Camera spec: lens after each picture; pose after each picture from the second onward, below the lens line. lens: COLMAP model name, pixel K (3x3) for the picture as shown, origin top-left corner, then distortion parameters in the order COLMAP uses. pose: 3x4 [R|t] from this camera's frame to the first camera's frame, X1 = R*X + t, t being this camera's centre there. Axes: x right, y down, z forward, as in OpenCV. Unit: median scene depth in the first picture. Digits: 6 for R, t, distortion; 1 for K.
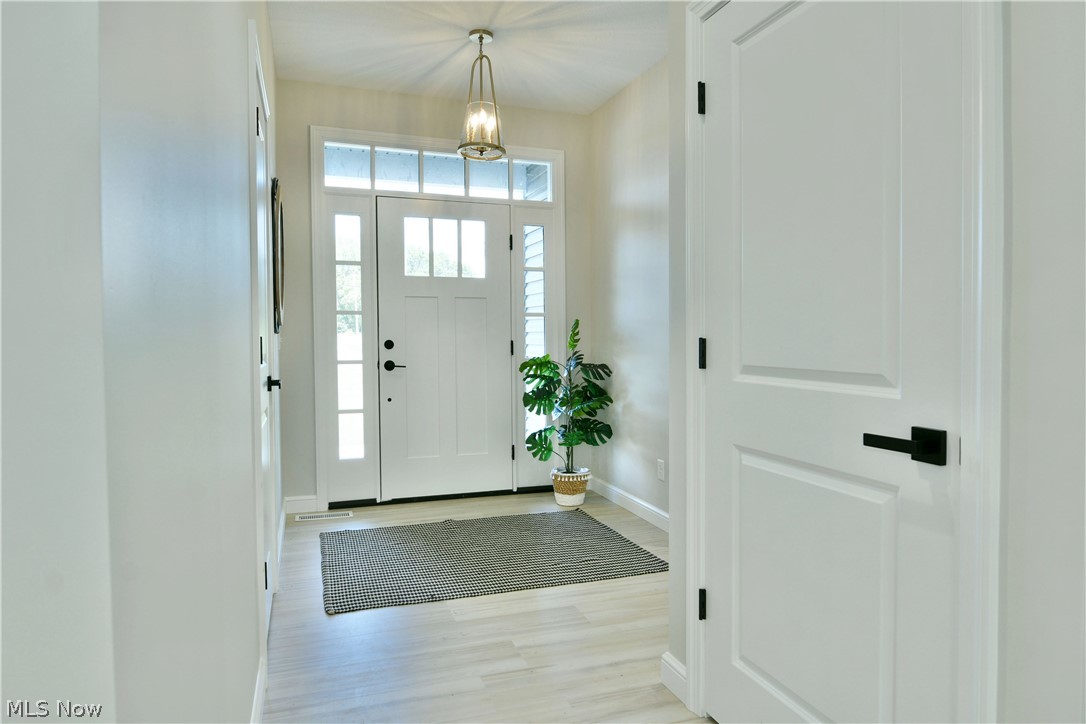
lens RADIAL K [[663.1, 0, 544.6], [0, 663.1, 359.2], [0, 0, 1]] dist [-0.013427, -0.005572]
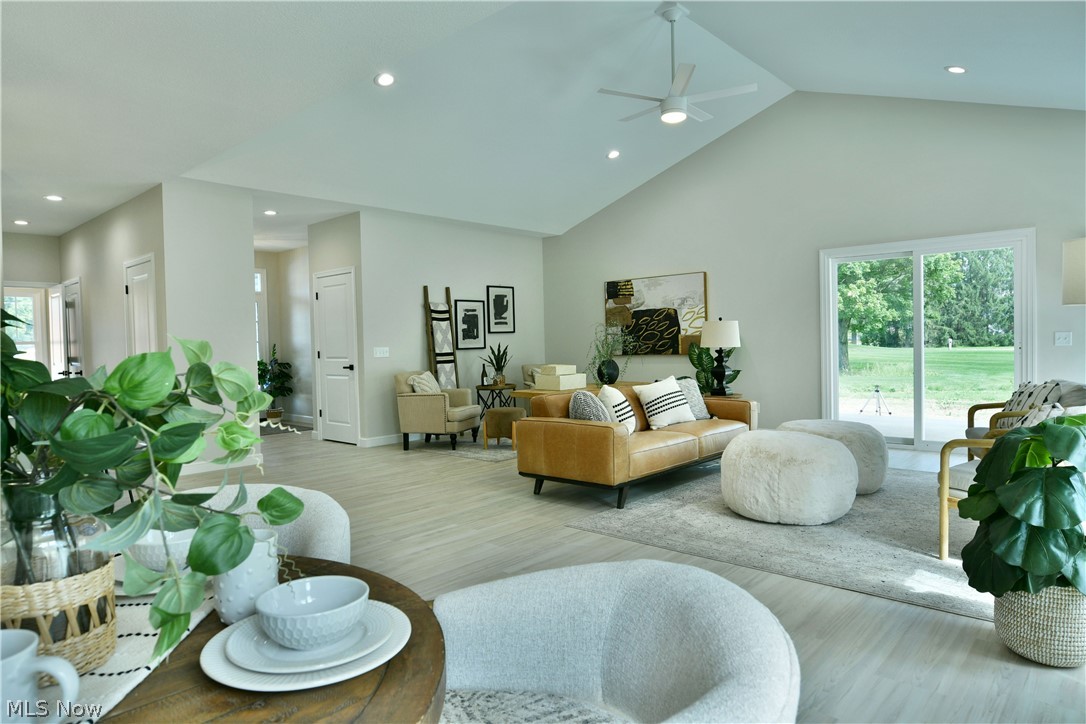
lens RADIAL K [[663.1, 0, 539.8], [0, 663.1, 362.1], [0, 0, 1]] dist [-0.013427, -0.005572]
pose [[0.884805, -0.023078, 0.465390, -0.218620], [0.029956, 0.999524, -0.007388, 0.050713], [-0.464998, 0.020478, 0.885075, -1.538150]]
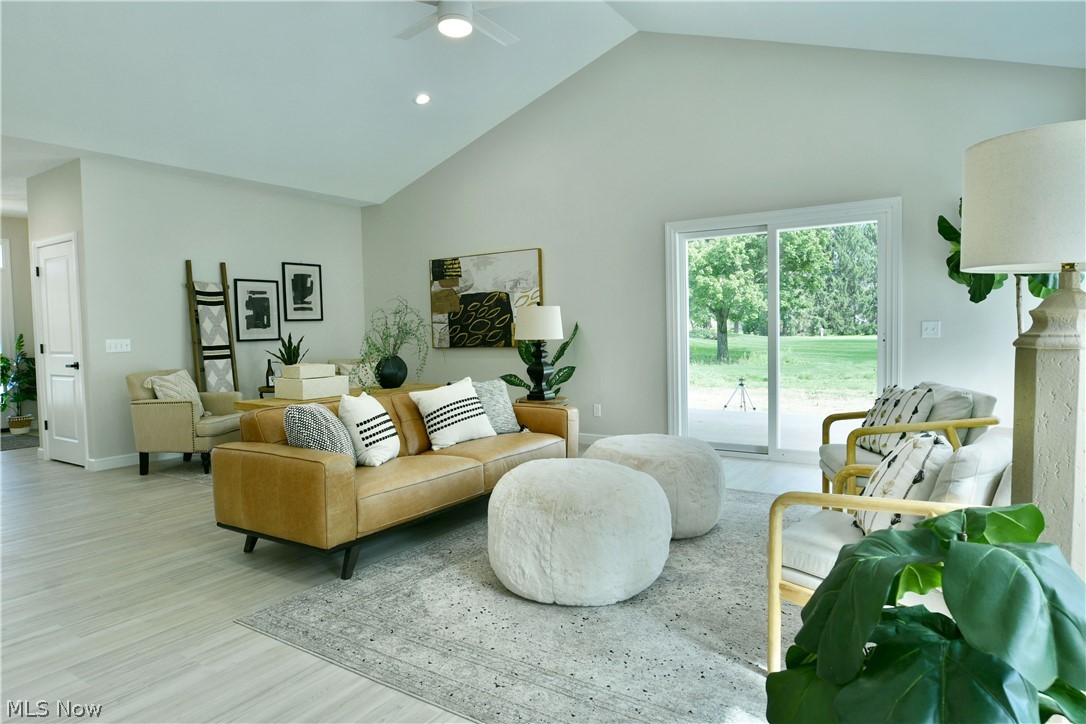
lens RADIAL K [[663.1, 0, 543.0], [0, 663.1, 363.1], [0, 0, 1]] dist [-0.013427, -0.005572]
pose [[0.801295, -0.037214, 0.597111, 0.124068], [0.034402, 0.999278, 0.016113, 0.042273], [-0.597279, 0.007630, 0.801997, -1.367559]]
